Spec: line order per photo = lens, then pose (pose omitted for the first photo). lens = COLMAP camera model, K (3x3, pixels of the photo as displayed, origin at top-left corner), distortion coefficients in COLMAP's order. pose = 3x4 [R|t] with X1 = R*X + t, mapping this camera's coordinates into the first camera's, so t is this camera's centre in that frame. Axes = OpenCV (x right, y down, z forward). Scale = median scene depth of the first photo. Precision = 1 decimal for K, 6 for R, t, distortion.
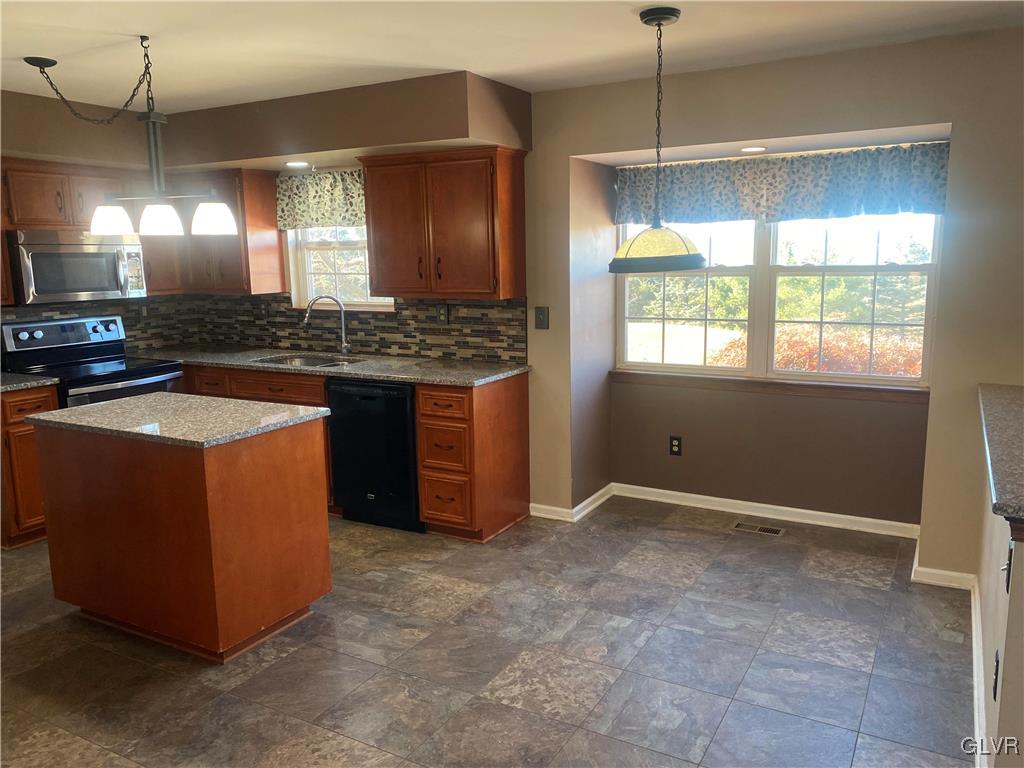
lens RADIAL K [[791.4, 0, 521.6], [0, 791.4, 376.7], [0, 0, 1]] dist [0.059438, -0.068994]
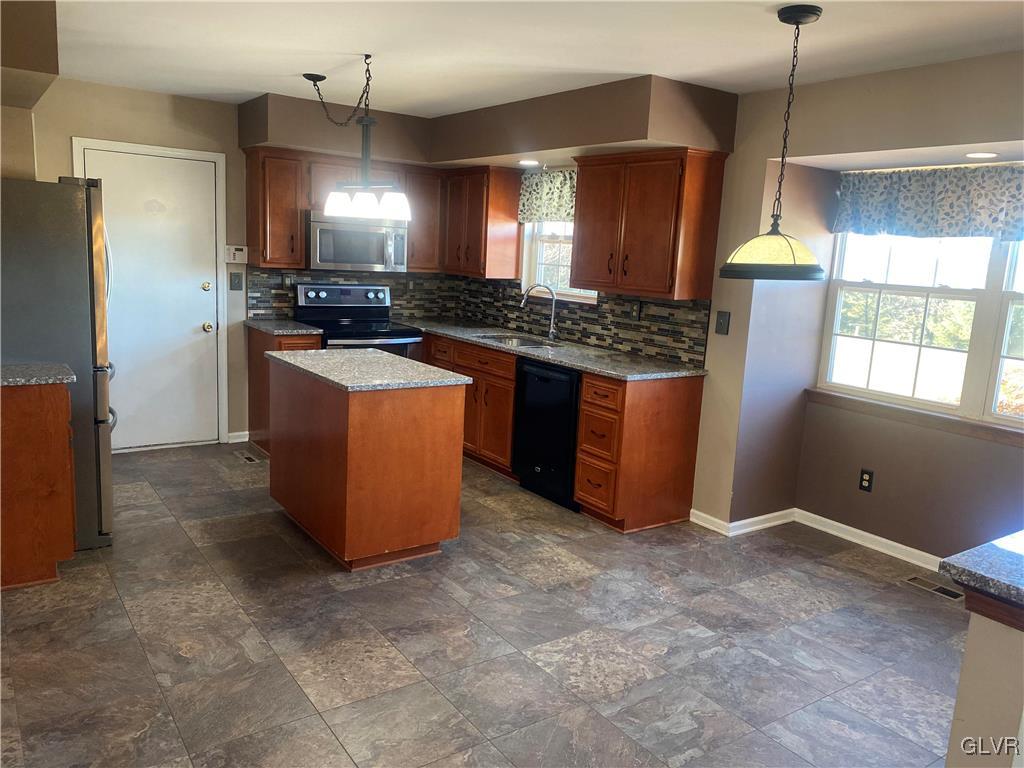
lens RADIAL K [[791.4, 0, 511.2], [0, 791.4, 378.9], [0, 0, 1]] dist [0.059438, -0.068994]
pose [[0.897402, 0.136103, -0.419697, 0.223394], [-0.135812, 0.990258, 0.030736, -0.000611], [0.419792, 0.029417, 0.907144, -0.001764]]
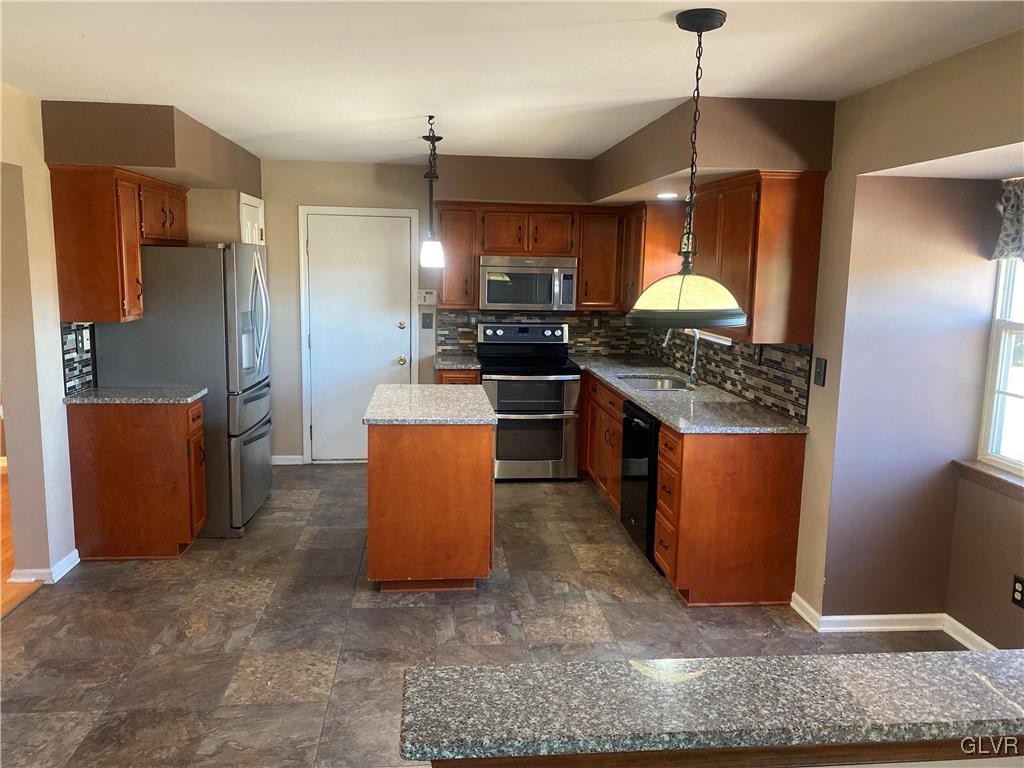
lens RADIAL K [[791.4, 0, 499.1], [0, 791.4, 371.6], [0, 0, 1]] dist [0.059438, -0.068994]
pose [[0.561284, 0.141033, -0.815518, 0.534223], [-0.157795, 0.985534, 0.061832, -0.076963], [0.812441, 0.093980, 0.575419, 0.268967]]
